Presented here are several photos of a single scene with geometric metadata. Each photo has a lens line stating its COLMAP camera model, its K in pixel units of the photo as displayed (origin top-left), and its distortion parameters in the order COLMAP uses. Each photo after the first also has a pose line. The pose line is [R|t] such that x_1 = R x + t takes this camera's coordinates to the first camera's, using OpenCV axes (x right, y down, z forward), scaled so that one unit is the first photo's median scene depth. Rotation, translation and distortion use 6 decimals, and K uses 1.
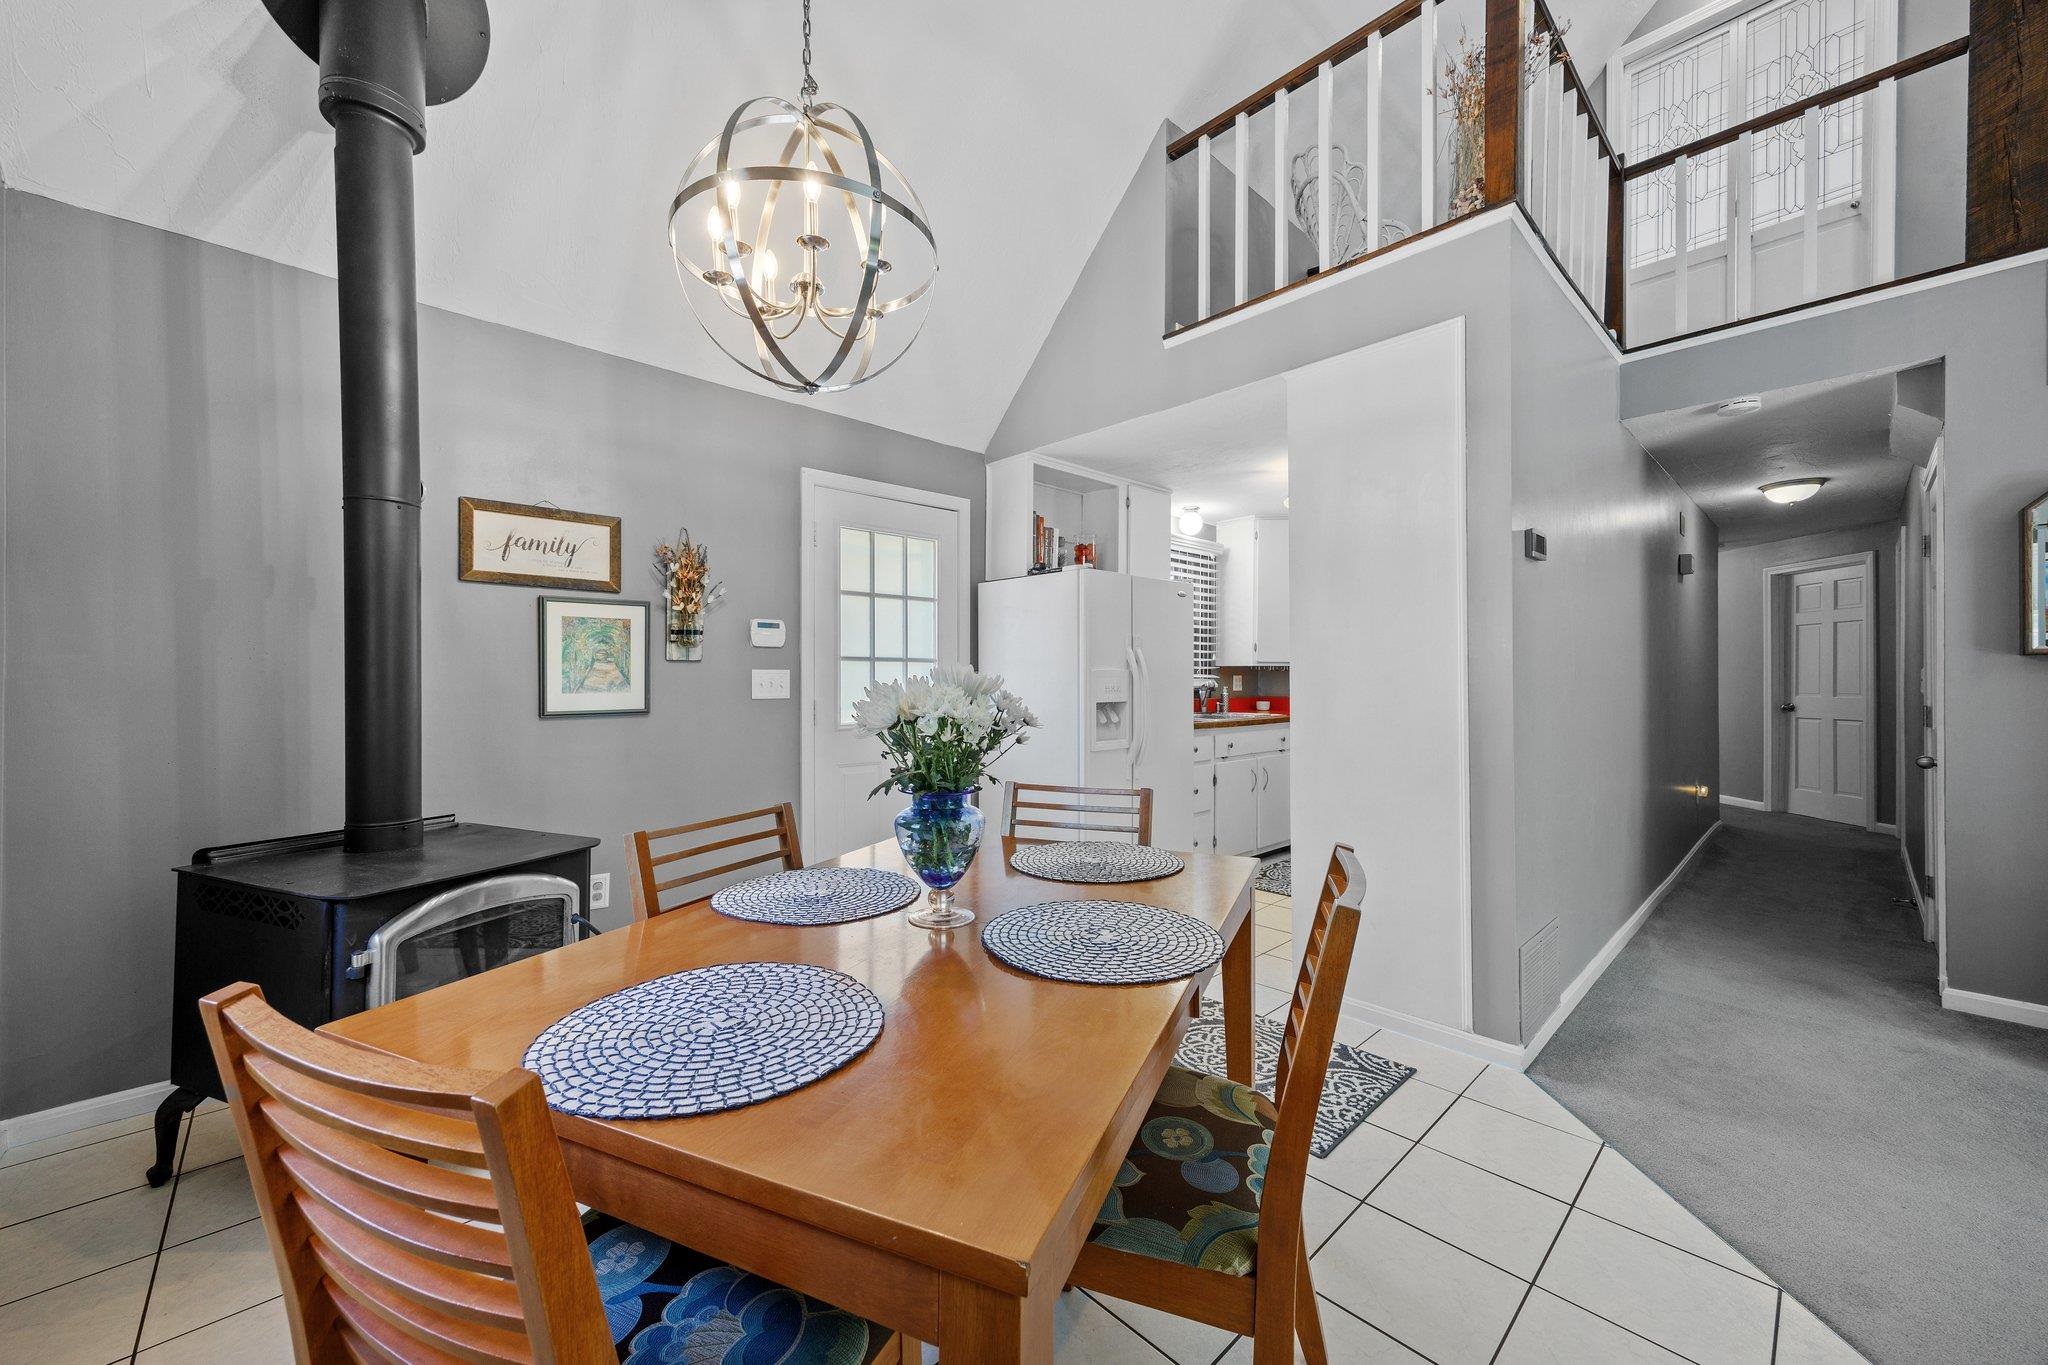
lens RADIAL K [[782.9, 0, 1016.0], [0, 782.9, 677.9], [0, 0, 1]] dist [0.008172, 0.000997]
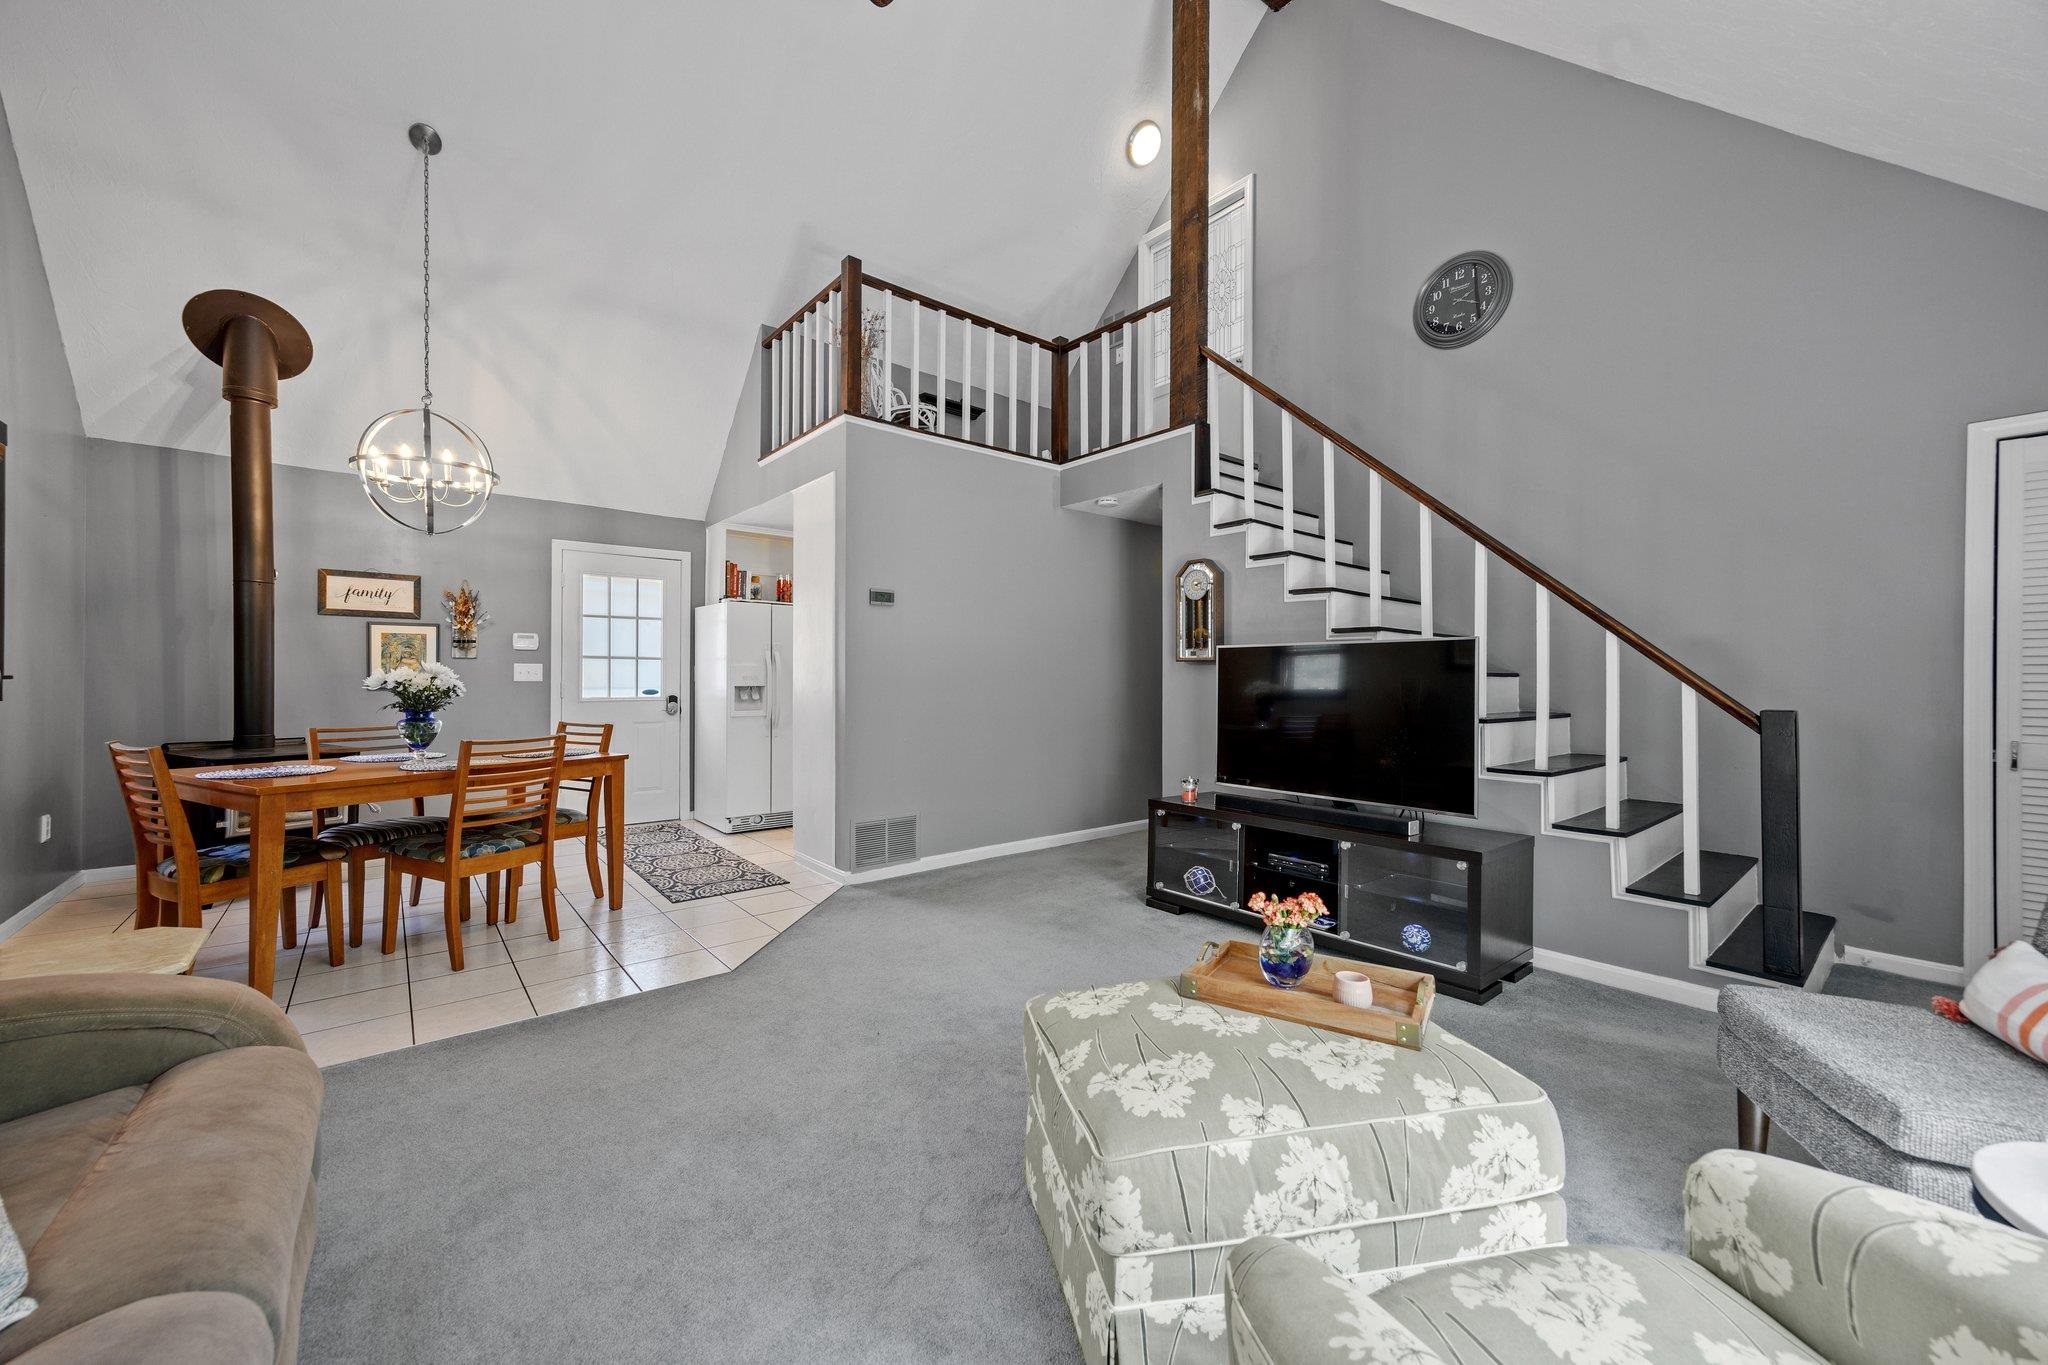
lens RADIAL K [[782.9, 0, 1016.2], [0, 782.9, 677.4], [0, 0, 1]] dist [0.008172, 0.000997]
pose [[0.997577, 0.008212, -0.069080, 0.942137], [-0.007881, 0.999956, 0.005056, 0.001810], [0.069118, -0.004499, 0.997598, -0.654731]]
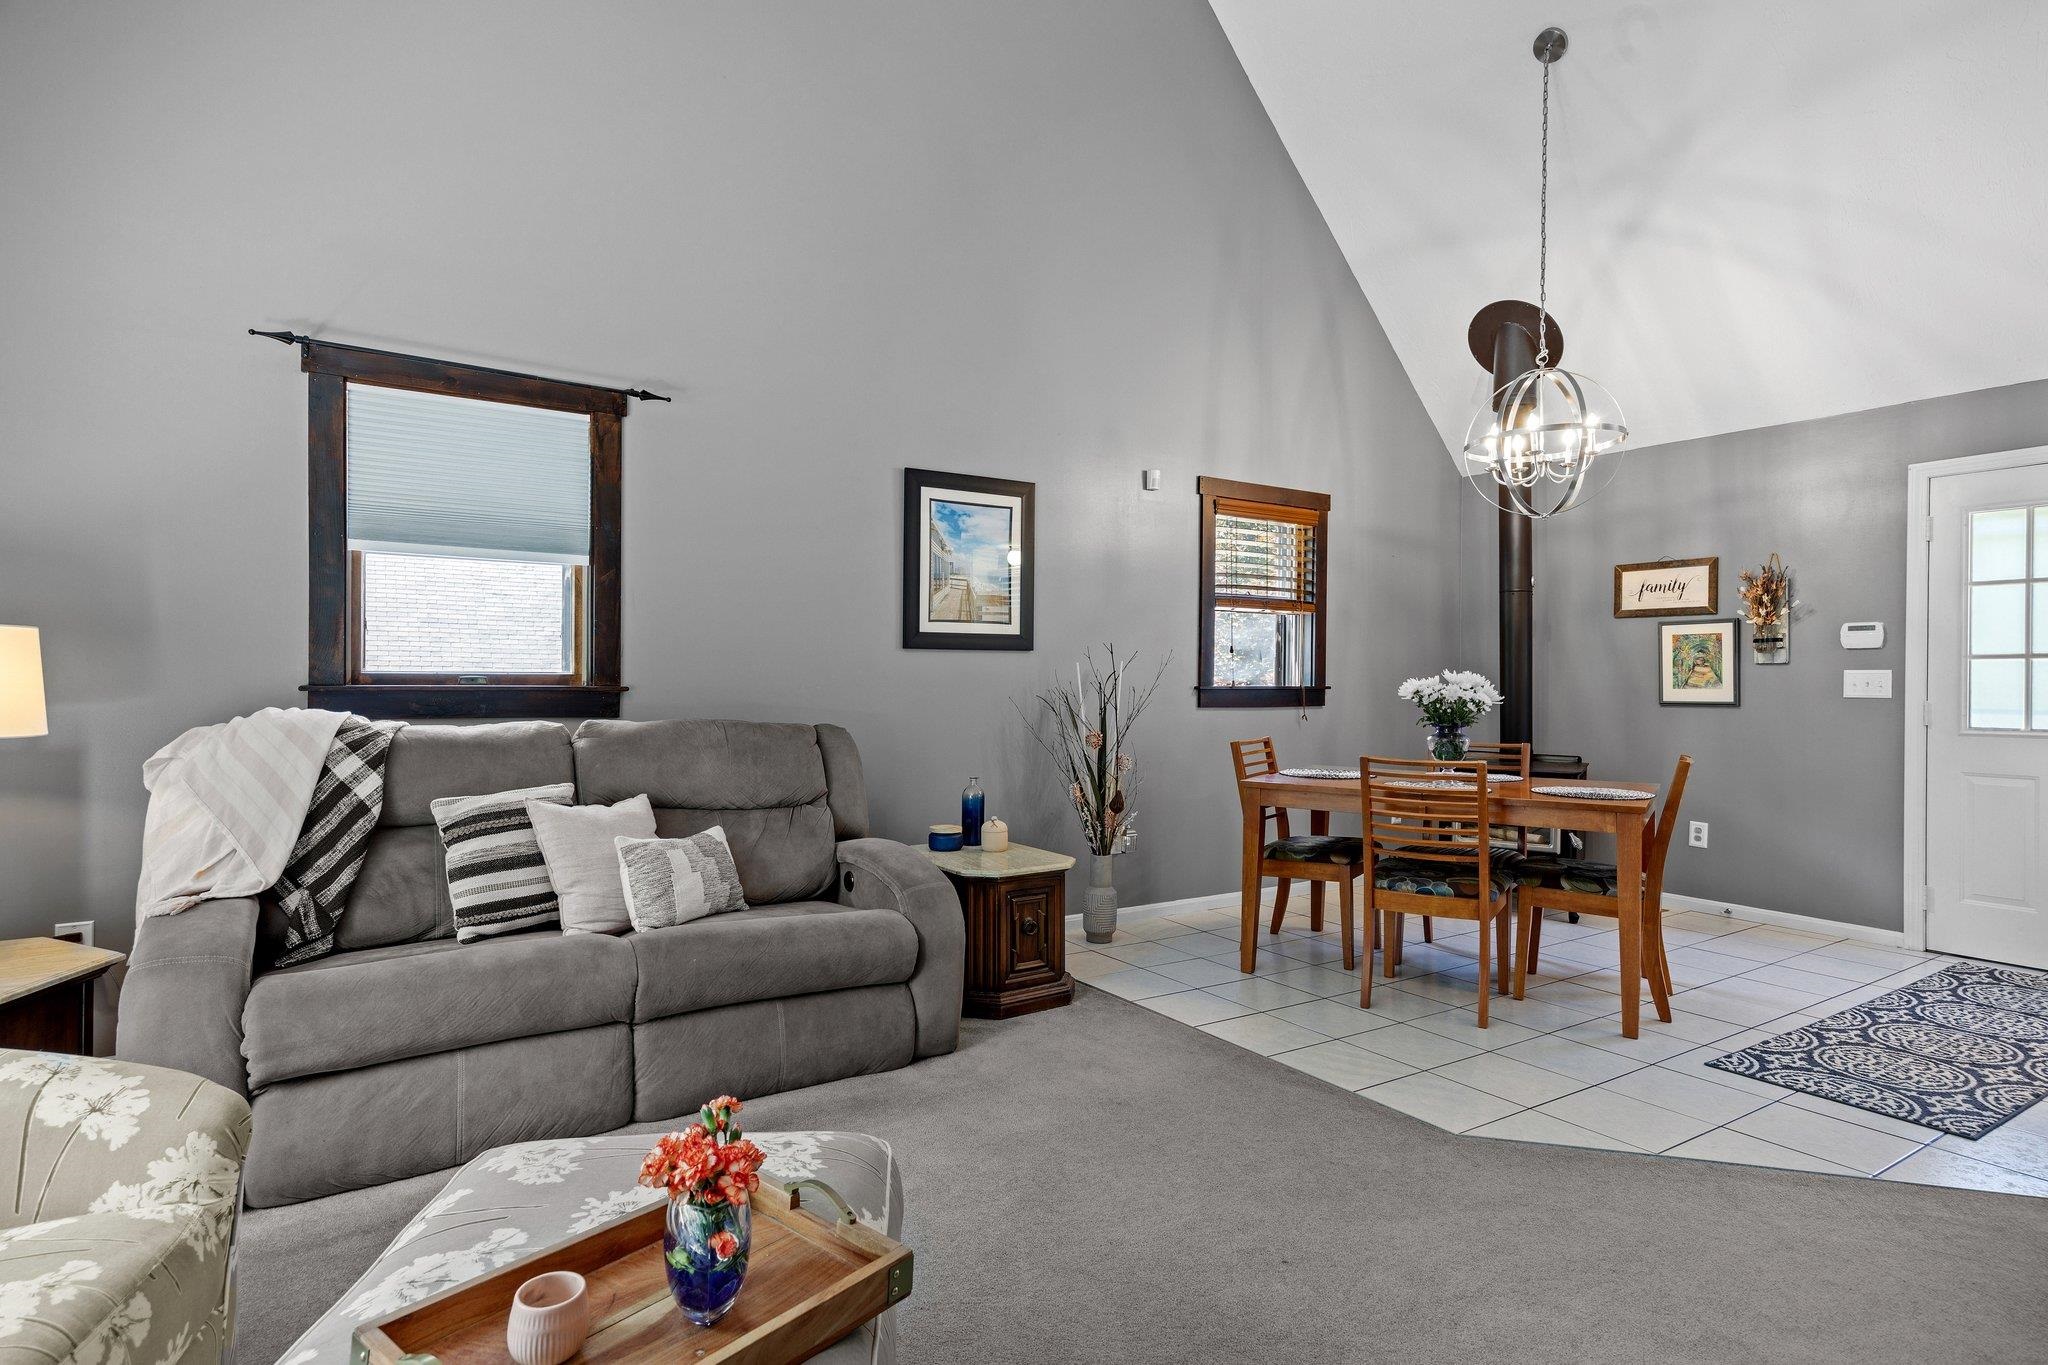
lens RADIAL K [[1057.3, 0, 1014.3], [0, 1057.3, 682.8], [0, 0, 1]] dist [0.025119, 0.000610]
pose [[-0.171274, 0.003958, -0.985215, 1.486900], [-0.000415, 0.999992, 0.004089, 0.001534], [0.985223, 0.001109, -0.171271, 0.142774]]
